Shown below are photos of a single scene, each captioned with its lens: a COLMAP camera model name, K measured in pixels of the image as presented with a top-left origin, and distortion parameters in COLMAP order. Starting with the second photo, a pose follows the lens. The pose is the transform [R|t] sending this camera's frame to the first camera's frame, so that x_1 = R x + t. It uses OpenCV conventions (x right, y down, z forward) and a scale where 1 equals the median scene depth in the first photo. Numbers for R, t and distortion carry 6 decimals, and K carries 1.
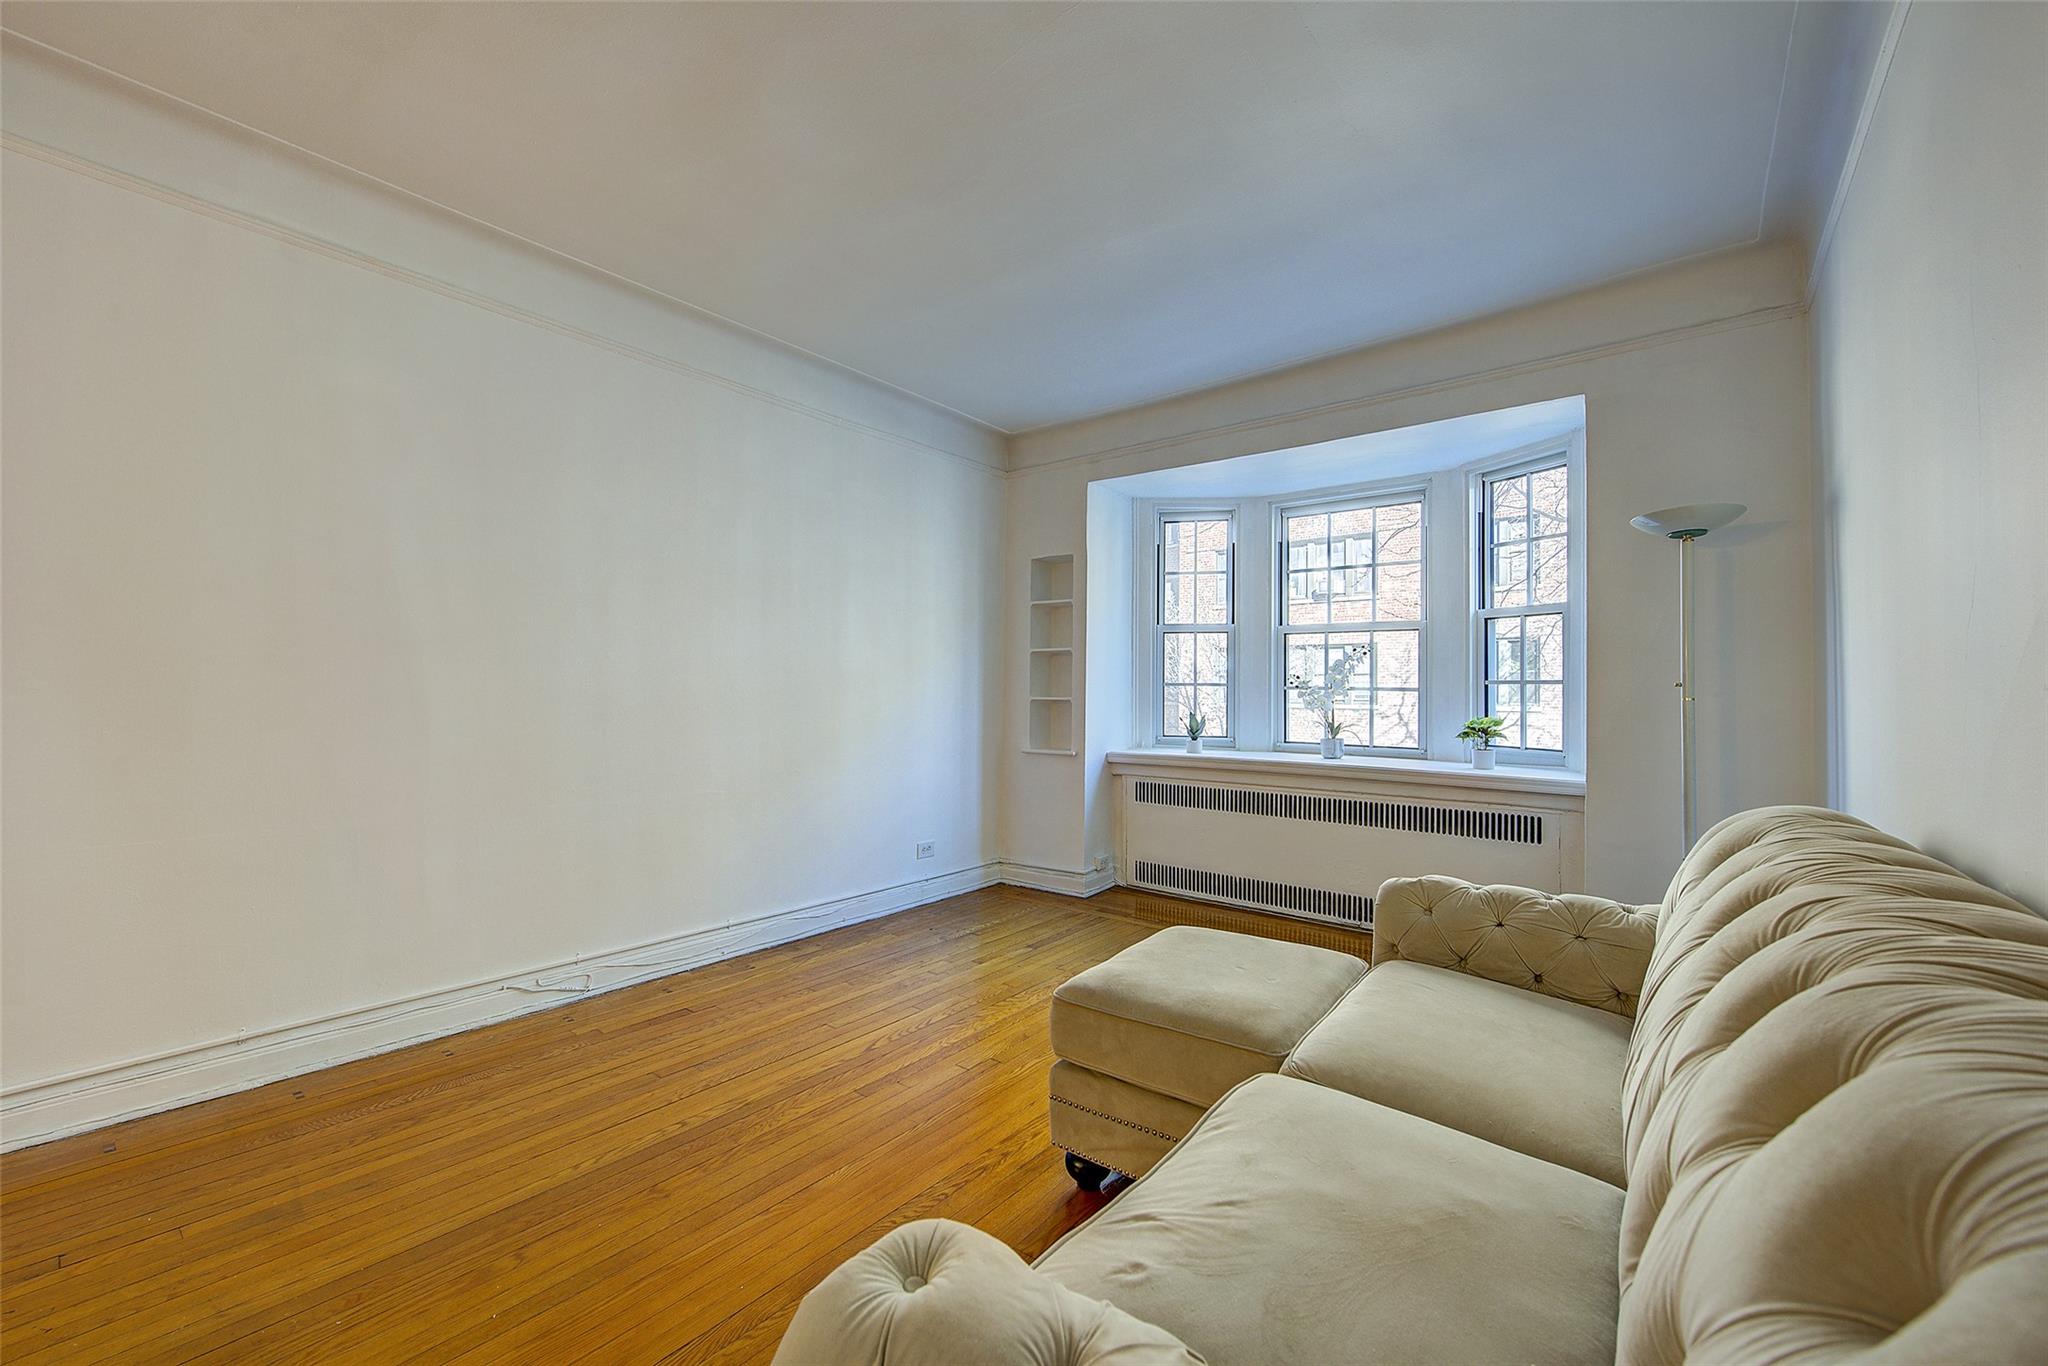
lens RADIAL K [[807.0, 0, 1018.7], [0, 807.0, 679.0], [0, 0, 1]] dist [0.002355, -0.001767]
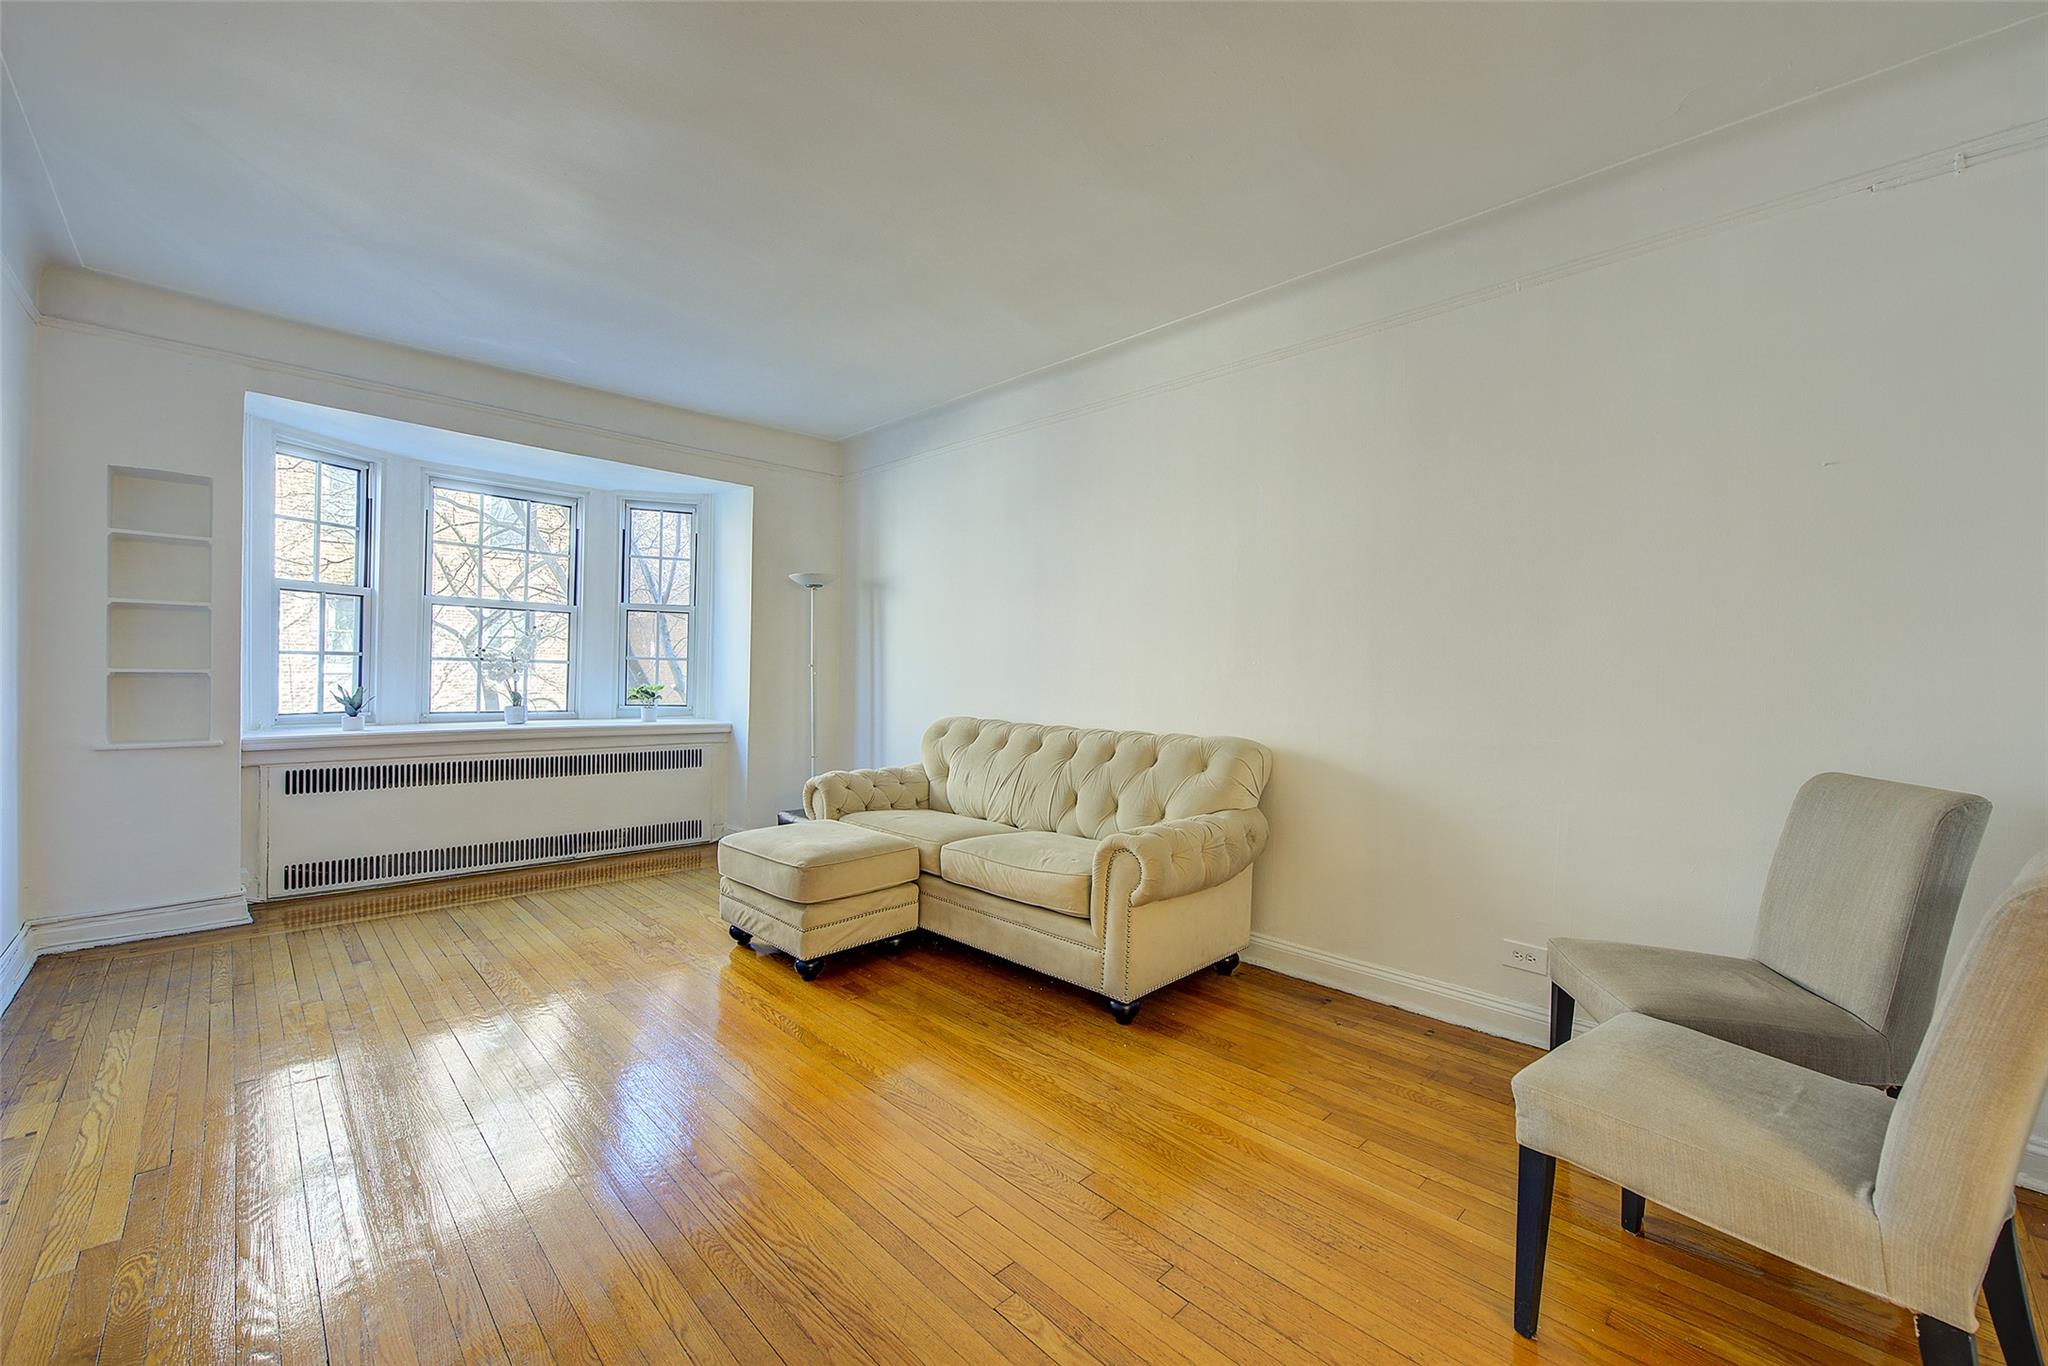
lens RADIAL K [[807.0, 0, 1020.2], [0, 807.0, 681.6], [0, 0, 1]] dist [0.002355, -0.001767]
pose [[0.119256, -0.016981, 0.992718, -0.637893], [-0.037204, 0.999075, 0.021559, -0.010401], [-0.992166, -0.039504, 0.118514, 0.175395]]
